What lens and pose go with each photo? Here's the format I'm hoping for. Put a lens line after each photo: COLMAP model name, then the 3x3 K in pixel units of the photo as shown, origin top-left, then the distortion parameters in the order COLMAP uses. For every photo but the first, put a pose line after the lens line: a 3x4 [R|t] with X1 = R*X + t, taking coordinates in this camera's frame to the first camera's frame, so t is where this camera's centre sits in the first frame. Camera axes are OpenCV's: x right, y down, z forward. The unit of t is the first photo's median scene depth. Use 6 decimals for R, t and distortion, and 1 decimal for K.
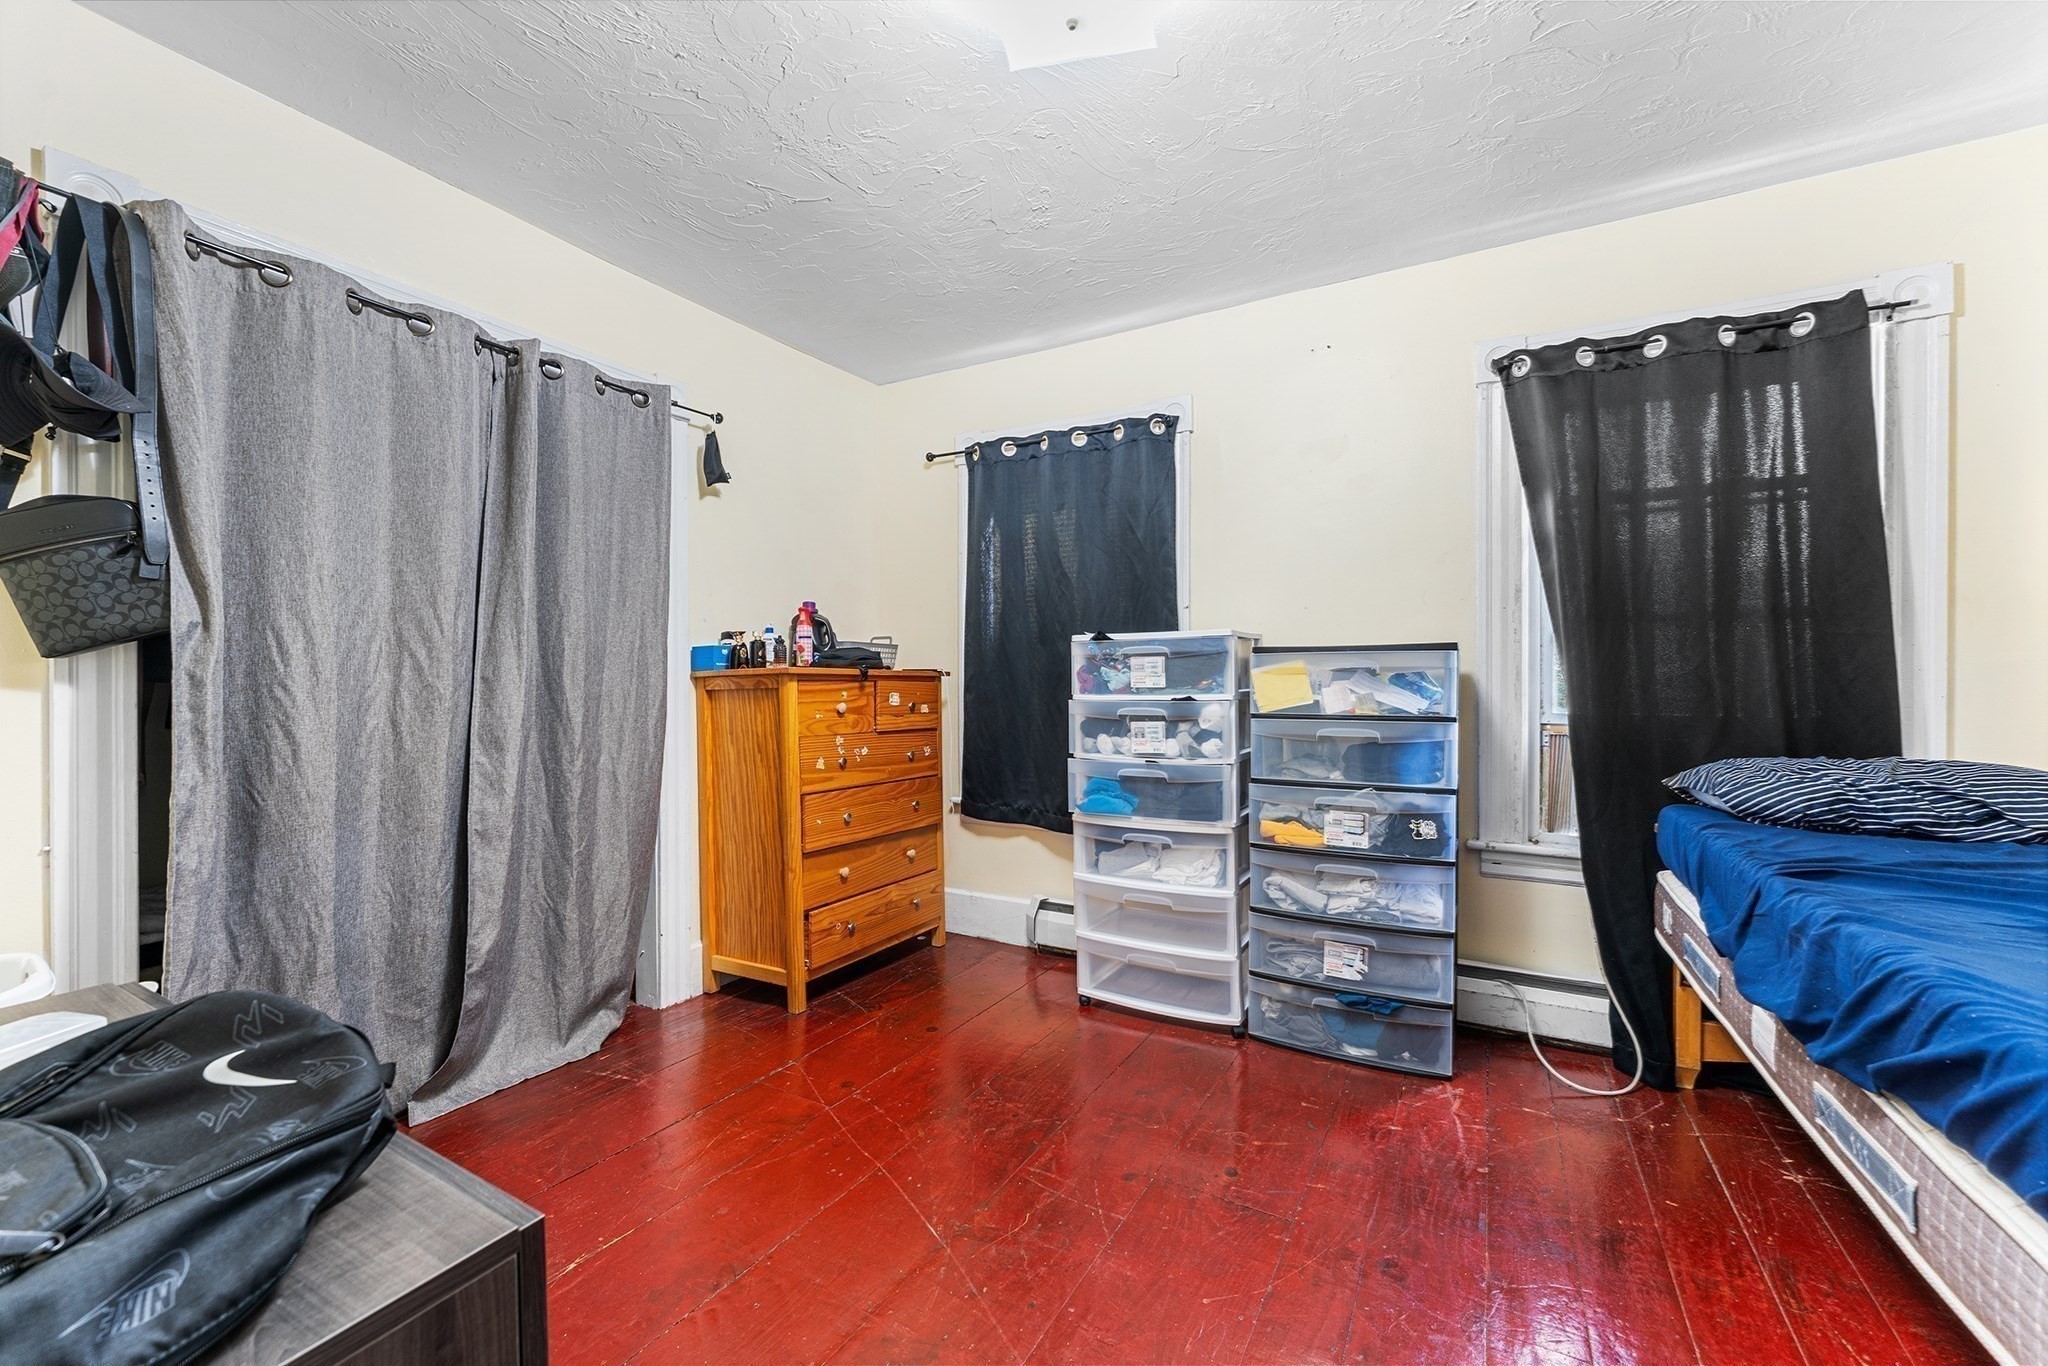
lens RADIAL K [[824.9, 0, 1035.3], [0, 824.9, 683.8], [0, 0, 1]] dist [-0.001308, -0.000194]
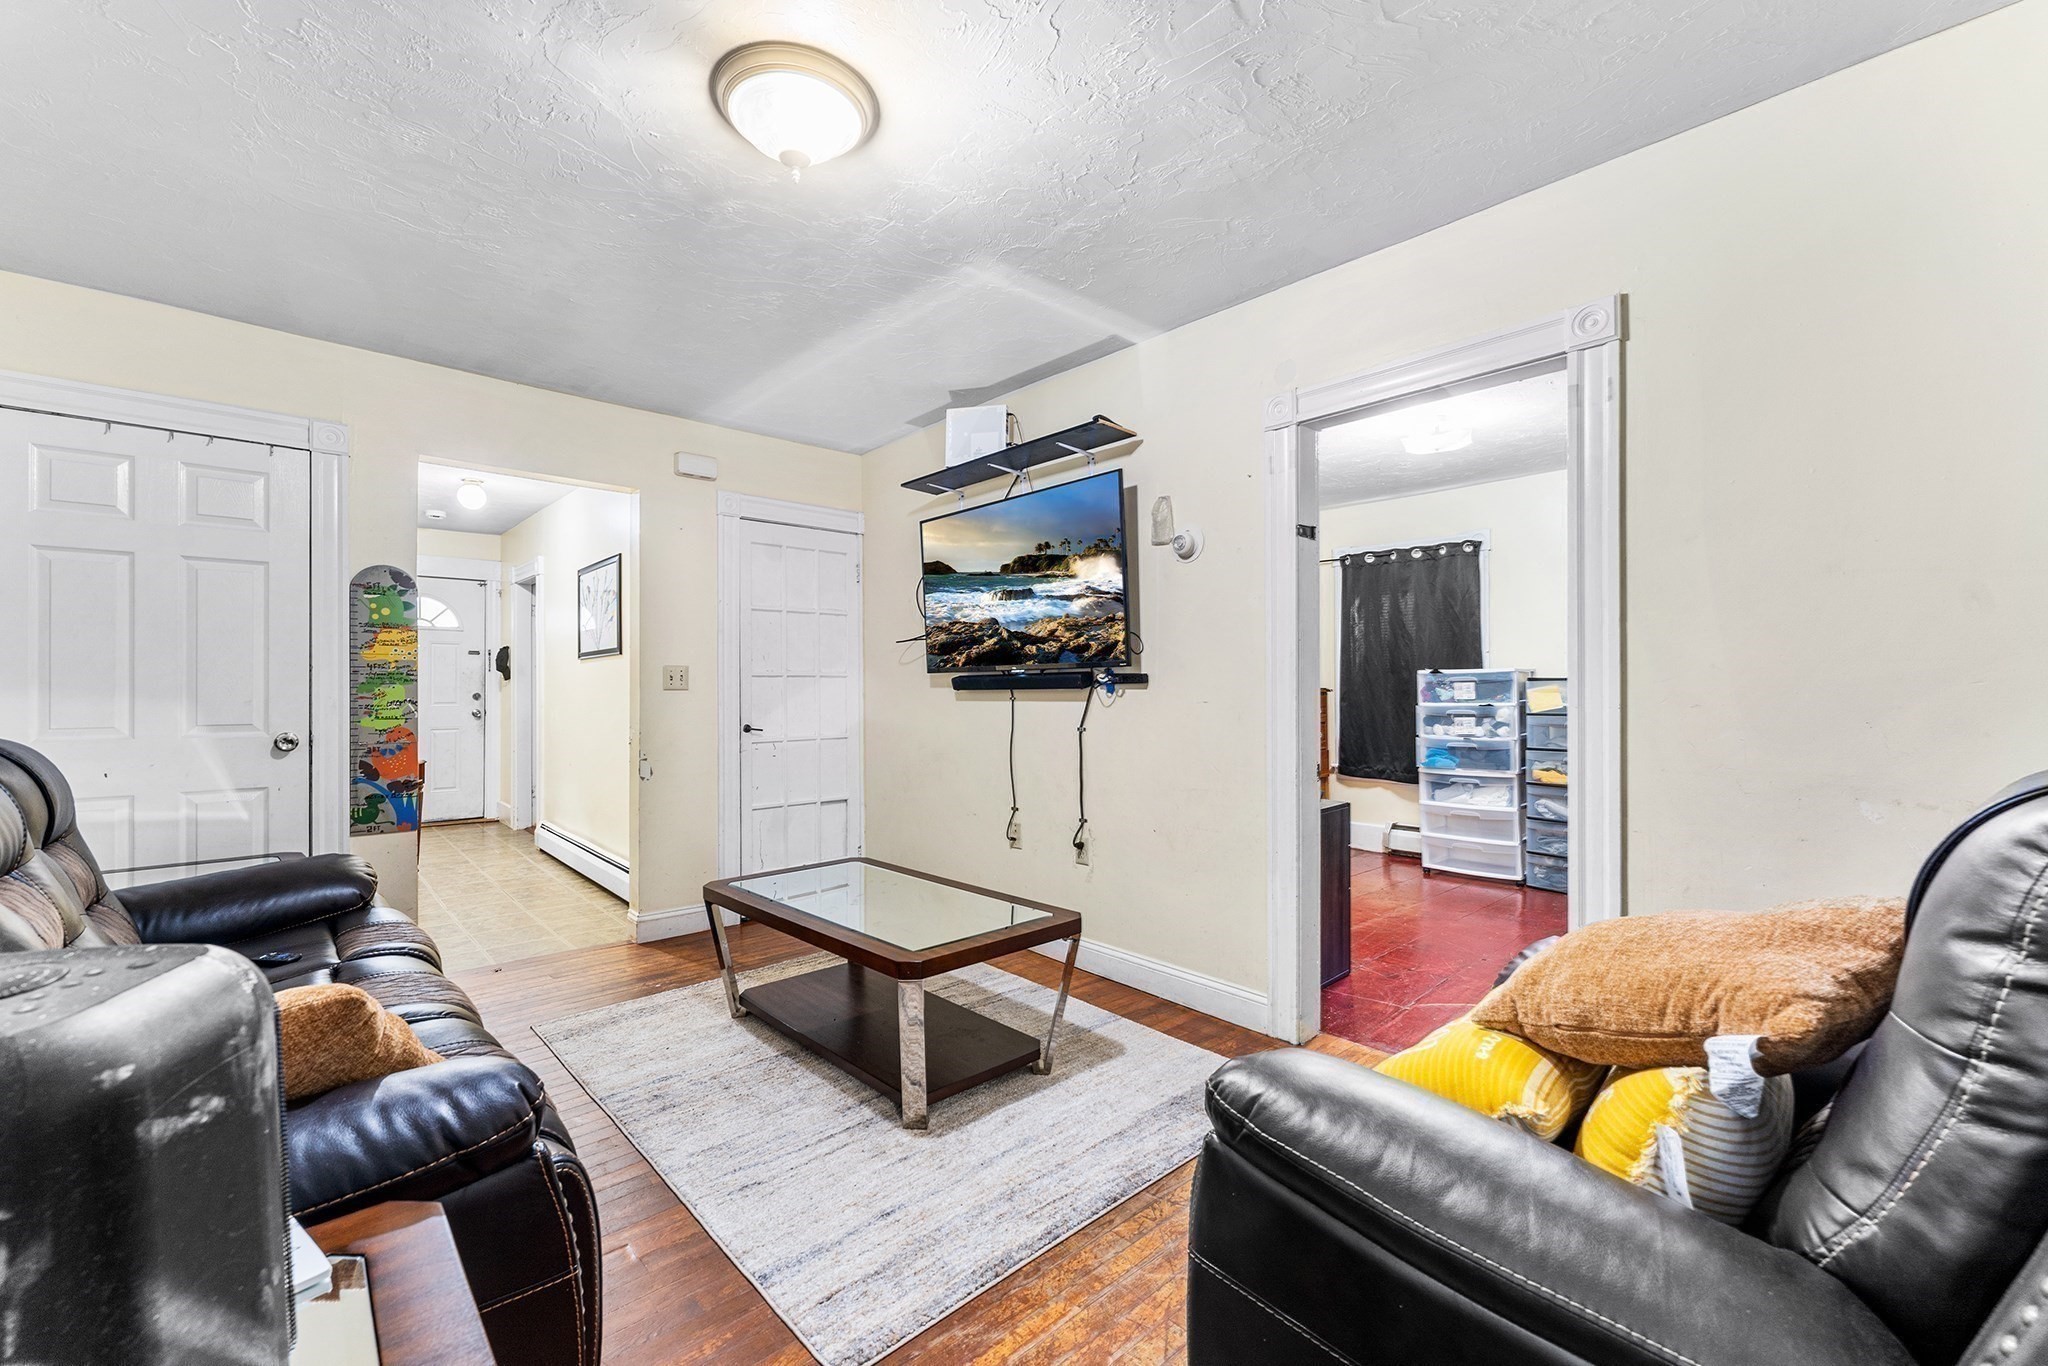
lens RADIAL K [[824.9, 0, 1035.3], [0, 824.9, 683.8], [0, 0, 1]] dist [-0.001308, -0.000194]
pose [[0.949275, -0.004030, -0.314423, -0.193498], [0.000639, 0.999941, -0.010887, -0.010056], [0.314448, 0.010134, 0.949221, -1.044795]]
